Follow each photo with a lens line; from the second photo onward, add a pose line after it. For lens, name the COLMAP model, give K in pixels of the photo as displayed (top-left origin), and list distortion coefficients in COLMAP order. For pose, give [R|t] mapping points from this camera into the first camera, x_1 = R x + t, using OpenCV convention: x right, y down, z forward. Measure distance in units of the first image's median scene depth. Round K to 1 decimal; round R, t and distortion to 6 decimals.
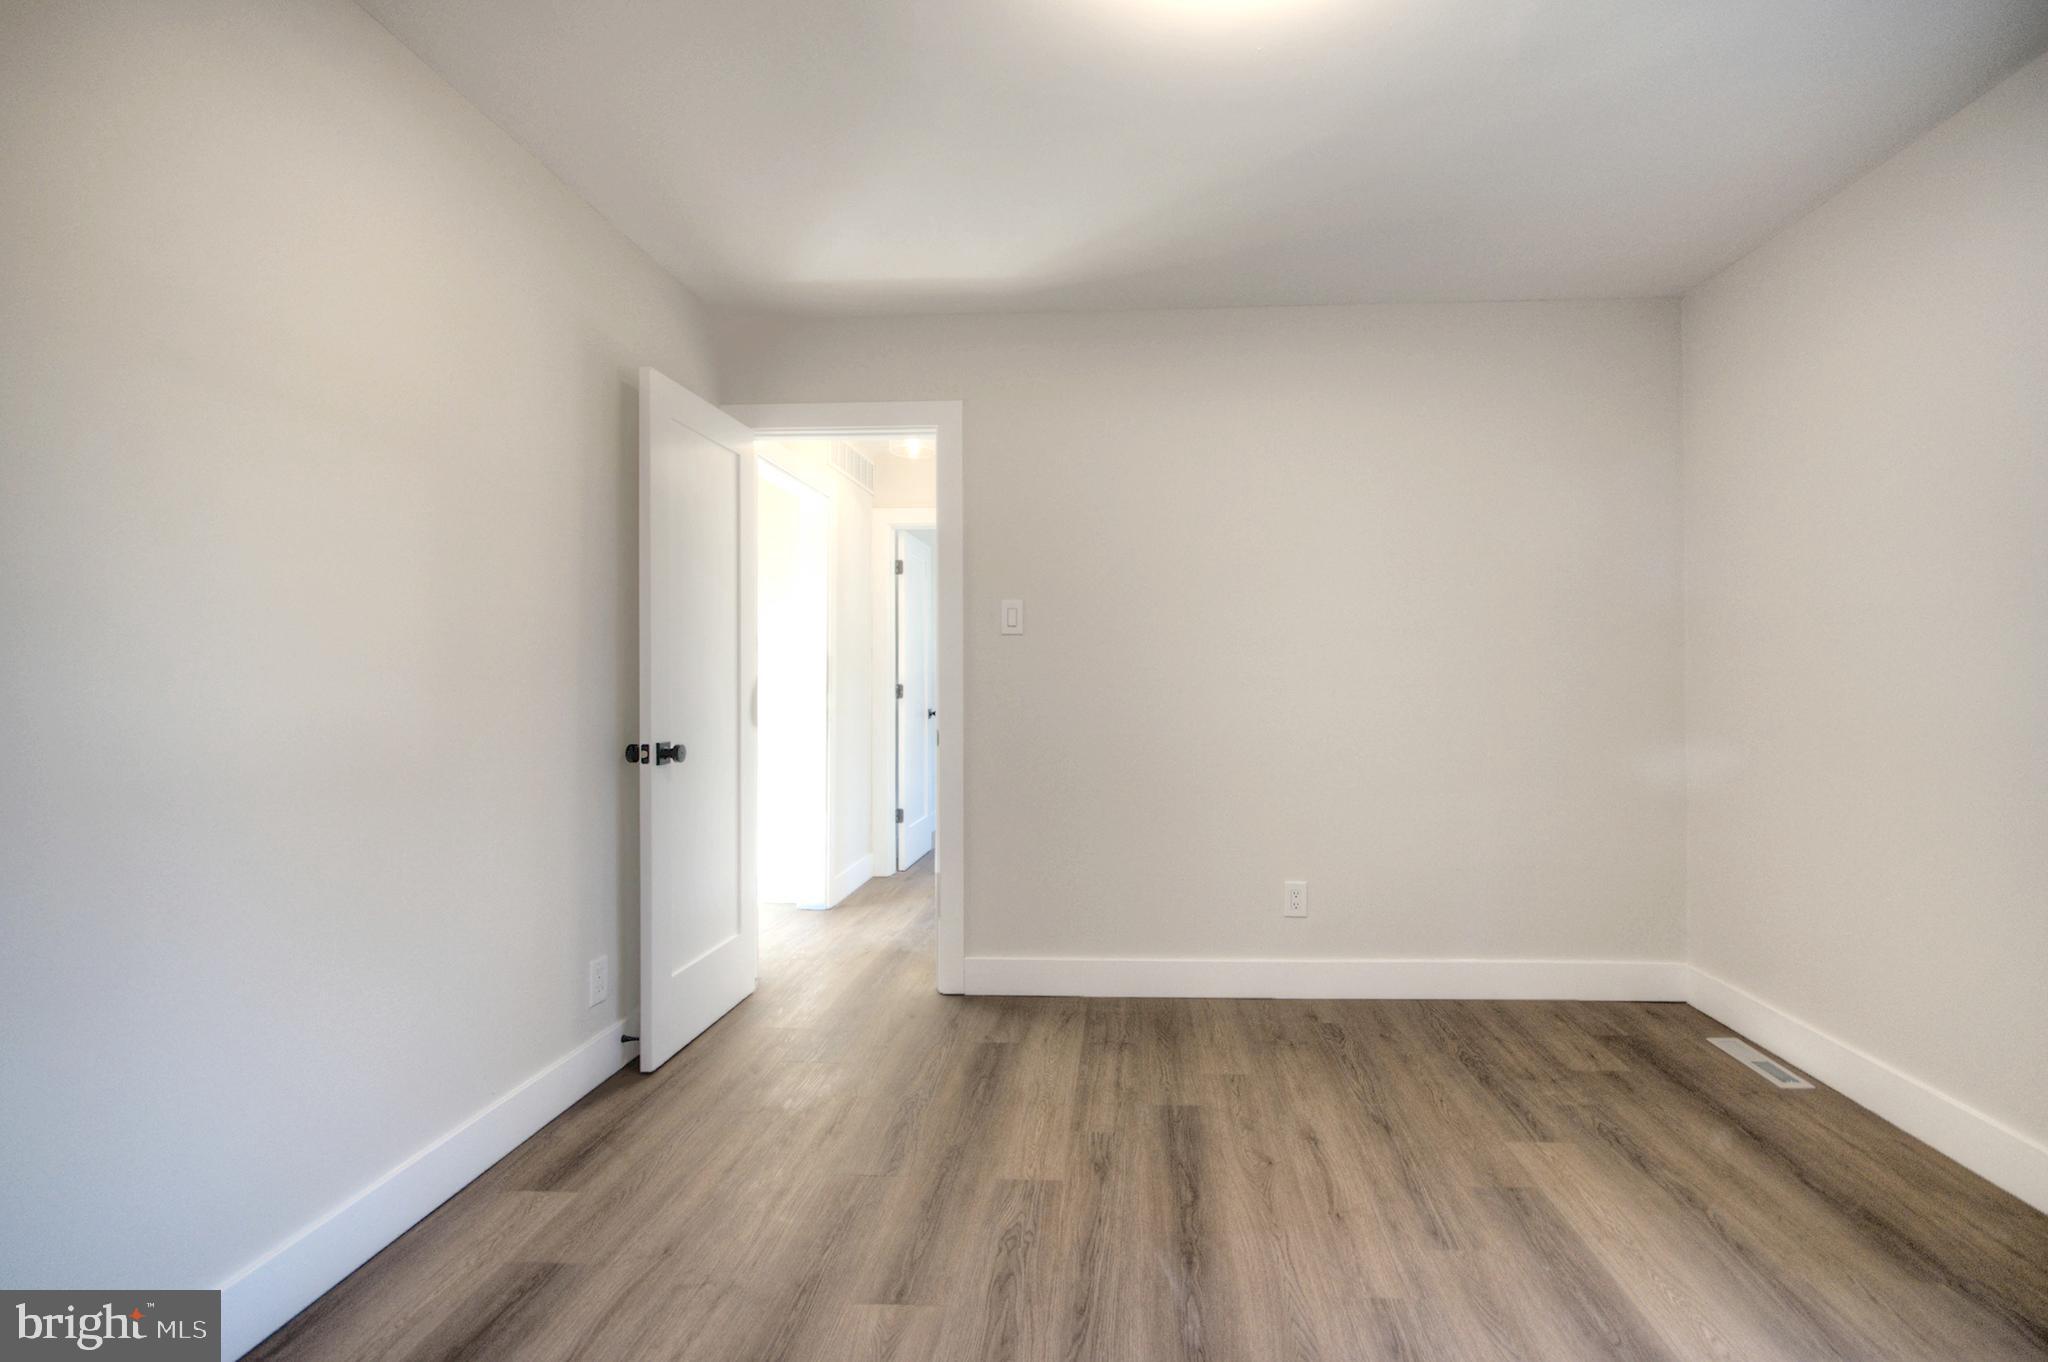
lens RADIAL K [[950.8, 0, 1045.3], [0, 950.8, 682.6], [0, 0, 1]] dist [0.000775, -0.000017]
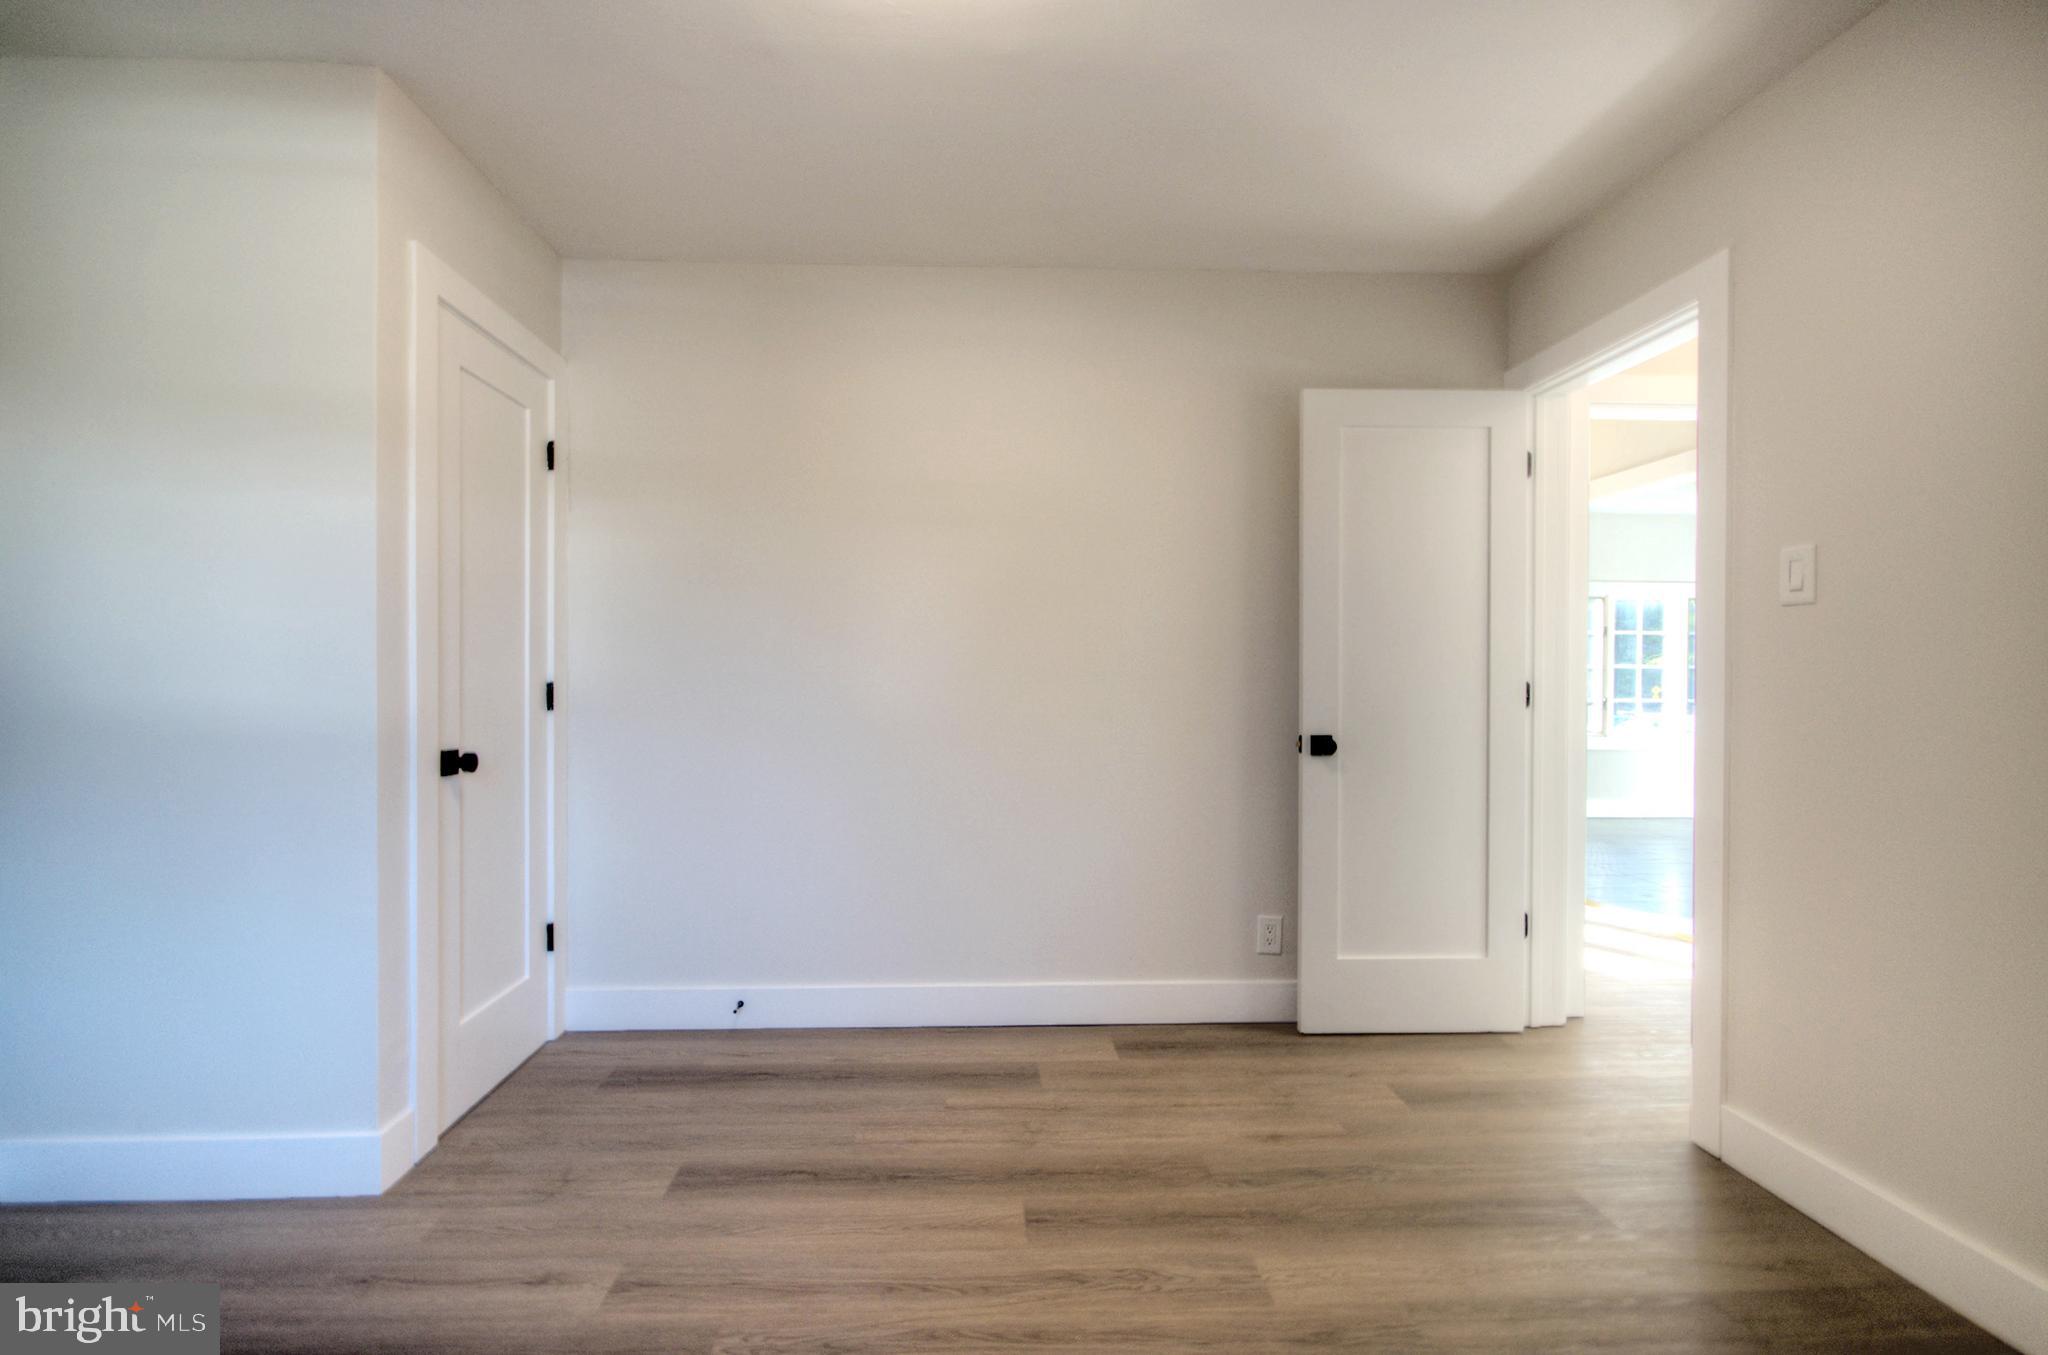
lens RADIAL K [[907.3, 0, 1006.3], [0, 907.3, 687.9], [0, 0, 1]] dist [0.001979, 0.000444]
pose [[0.120986, 0.017541, -0.992499, 0.648667], [-0.005186, 0.999841, 0.017039, -0.006381], [0.992641, 0.003085, 0.121058, 0.596585]]
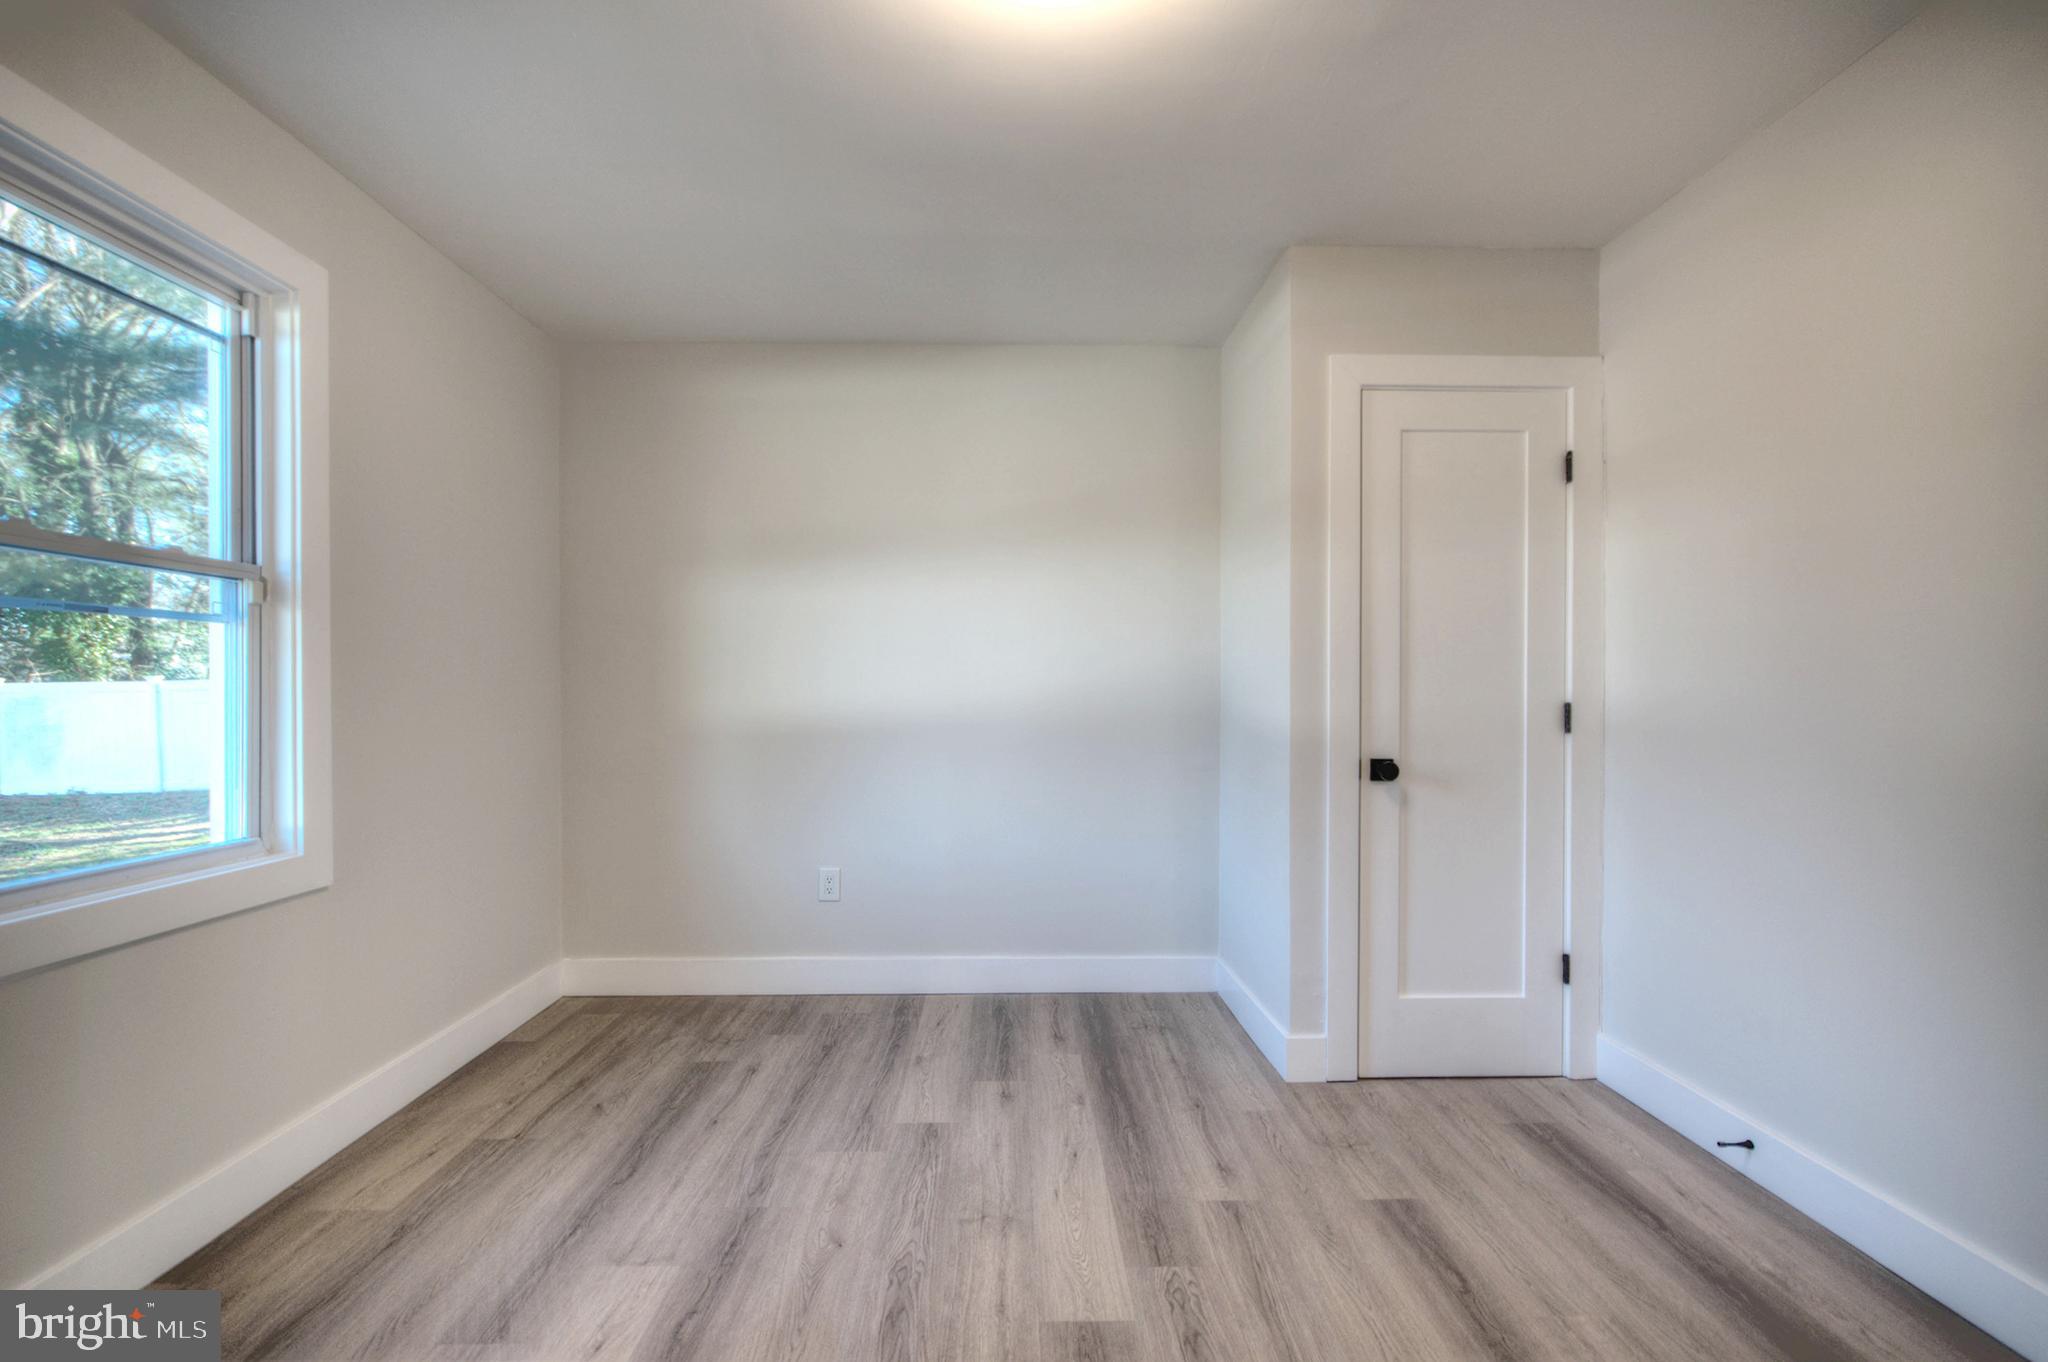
lens RADIAL K [[906.5, 0, 1028.0], [0, 906.5, 702.0], [0, 0, 1]] dist [0.000209, 0.000016]
pose [[-0.993226, 0.003479, -0.116148, 0.213992], [0.002054, 0.999921, 0.012387, -0.007769], [0.116182, 0.012064, -0.993155, 1.184886]]
